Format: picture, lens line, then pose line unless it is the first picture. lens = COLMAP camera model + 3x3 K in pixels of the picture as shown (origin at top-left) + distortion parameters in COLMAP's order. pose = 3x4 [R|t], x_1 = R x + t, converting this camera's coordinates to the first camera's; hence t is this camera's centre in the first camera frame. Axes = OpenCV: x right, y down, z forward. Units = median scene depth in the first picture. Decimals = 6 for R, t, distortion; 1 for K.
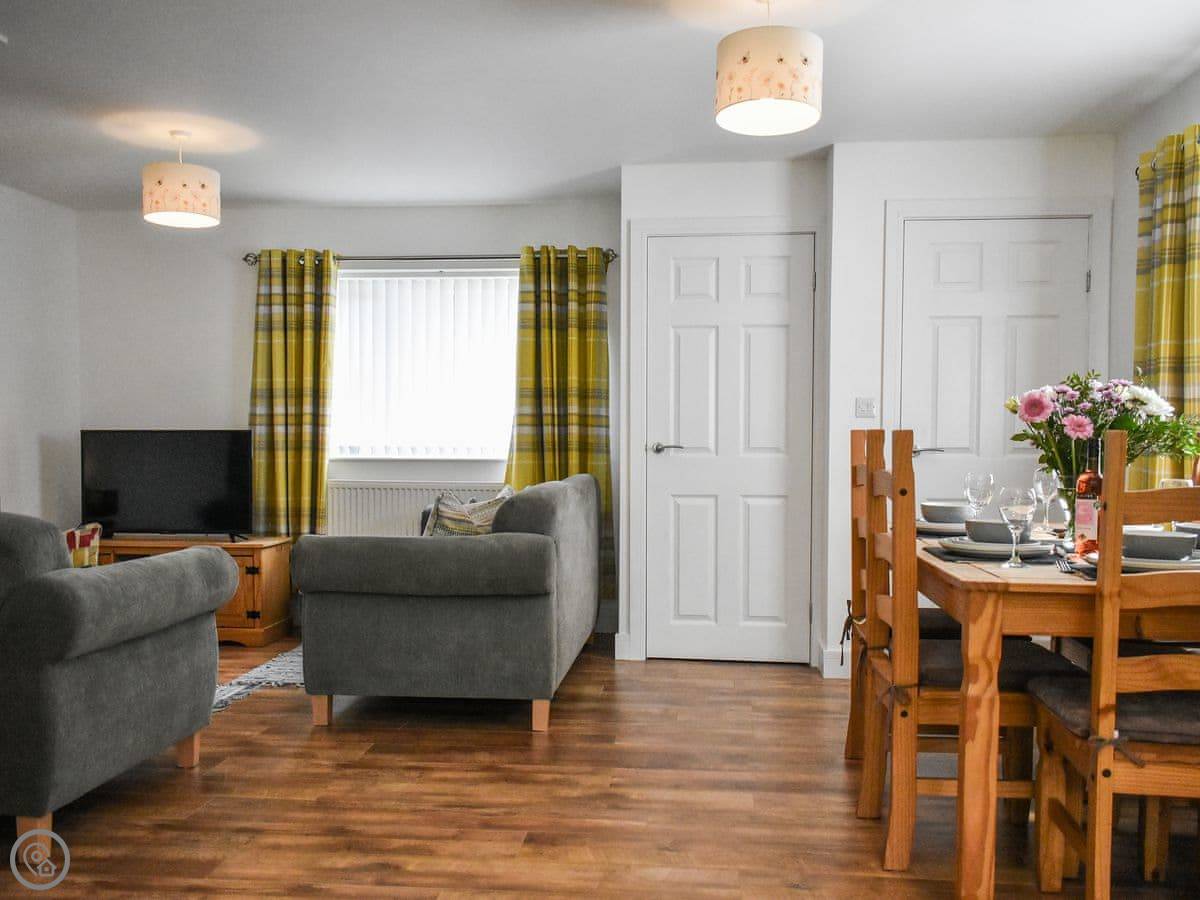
lens RADIAL K [[1114.6, 0, 581.4], [0, 1114.6, 481.1], [0, 0, 1]] dist [0.035742, -0.022134]
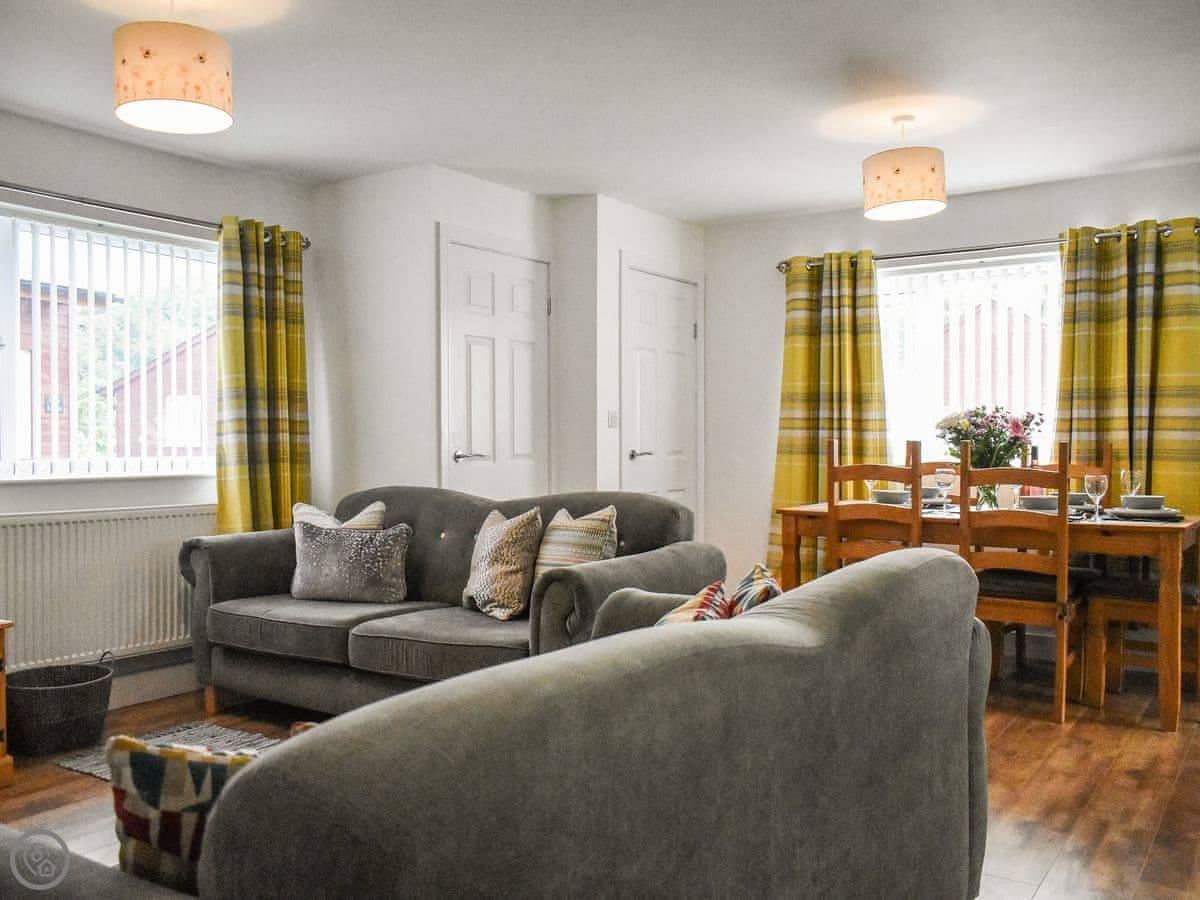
lens RADIAL K [[1074.7, 0, 600.0], [0, 1074.7, 450.0], [0, 0, 1]] dist [0.018428, -0.008787]
pose [[0.468622, -0.016409, 0.883247, -0.883116], [0.037363, 0.999301, -0.001258, -0.036898], [-0.882609, 0.033590, 0.468907, 0.551372]]
